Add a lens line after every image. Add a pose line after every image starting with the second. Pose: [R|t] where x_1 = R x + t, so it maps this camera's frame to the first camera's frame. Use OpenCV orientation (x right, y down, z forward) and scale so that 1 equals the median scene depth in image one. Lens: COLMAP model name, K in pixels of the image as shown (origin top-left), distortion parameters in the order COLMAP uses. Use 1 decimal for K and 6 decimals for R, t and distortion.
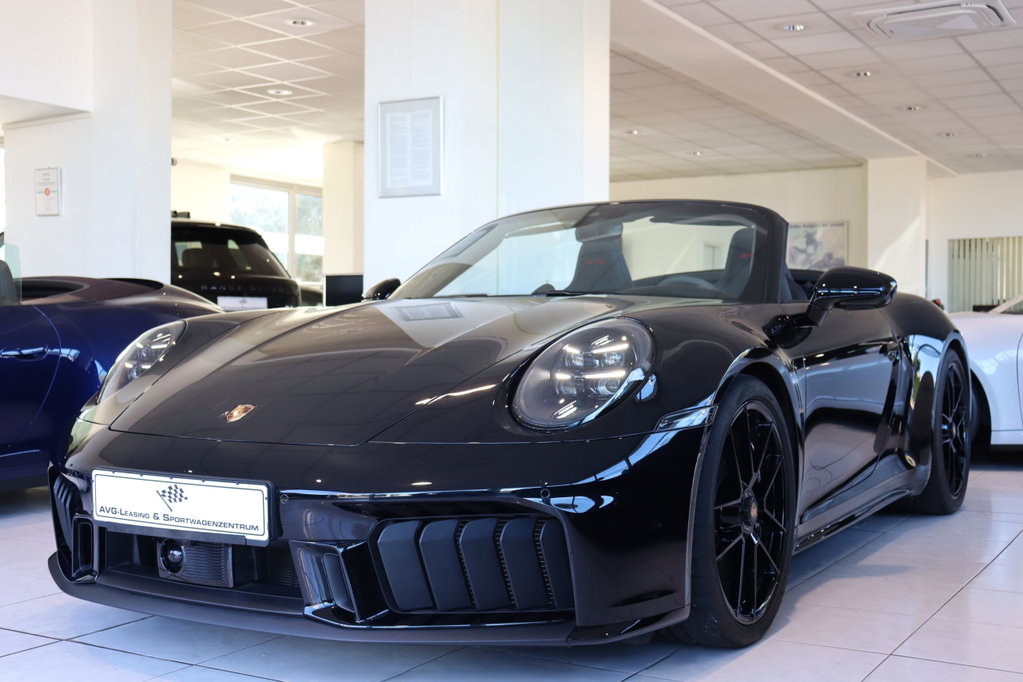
lens RADIAL K [[1191.0, 0, 506.6], [0, 1191.0, 341.7], [0, 0, 1]] dist [0.014555, 0.000000]
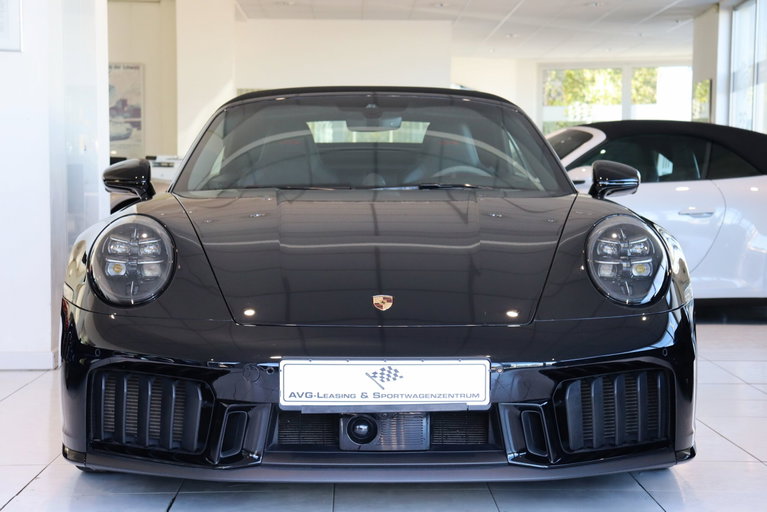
lens RADIAL K [[1510.8, 0, 385.9], [0, 1510.8, 255.0], [0, 0, 1]] dist [0.035029, 0.000000]
pose [[0.823898, -0.026067, 0.566139, -0.826408], [-0.000042, 0.998939, 0.046055, -0.042179], [-0.566739, -0.037968, 0.823022, -0.155693]]
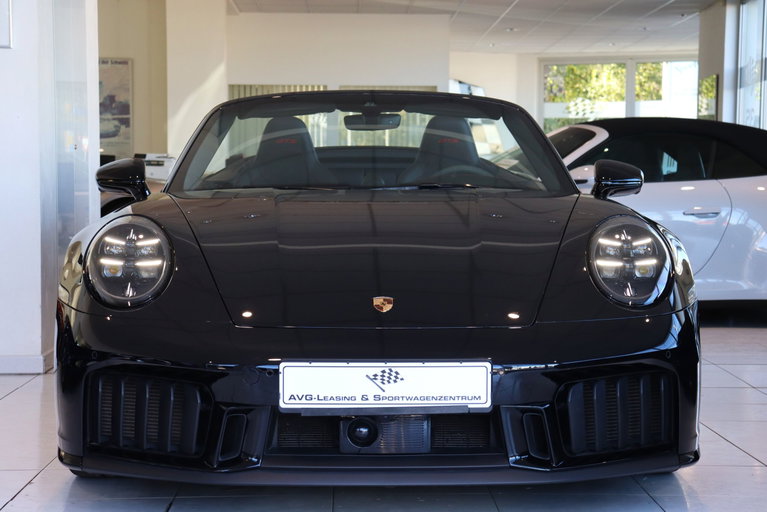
lens RADIAL K [[1564.7, 0, 381.6], [0, 1564.7, 258.2], [0, 0, 1]] dist [0.095937, 0.000000]
pose [[0.823590, -0.026951, 0.566545, -0.847023], [-0.000009, 0.998870, 0.047531, -0.043818], [-0.567186, -0.039152, 0.822659, -0.178352]]
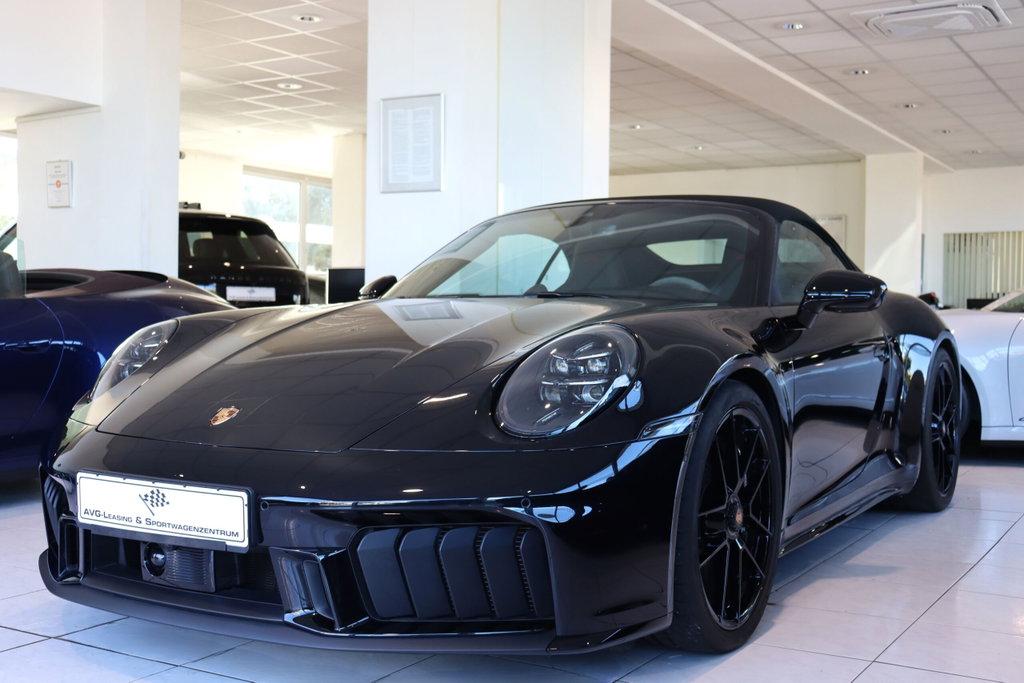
lens RADIAL K [[1156.9, 0, 511.0], [0, 1156.9, 339.5], [0, 0, 1]] dist [0.002838, 0.000000]
pose [[0.999965, 0.007192, -0.004222, 0.016055], [-0.007146, 0.999916, 0.010859, -0.013454], [0.004300, -0.010829, 0.999932, 0.024588]]
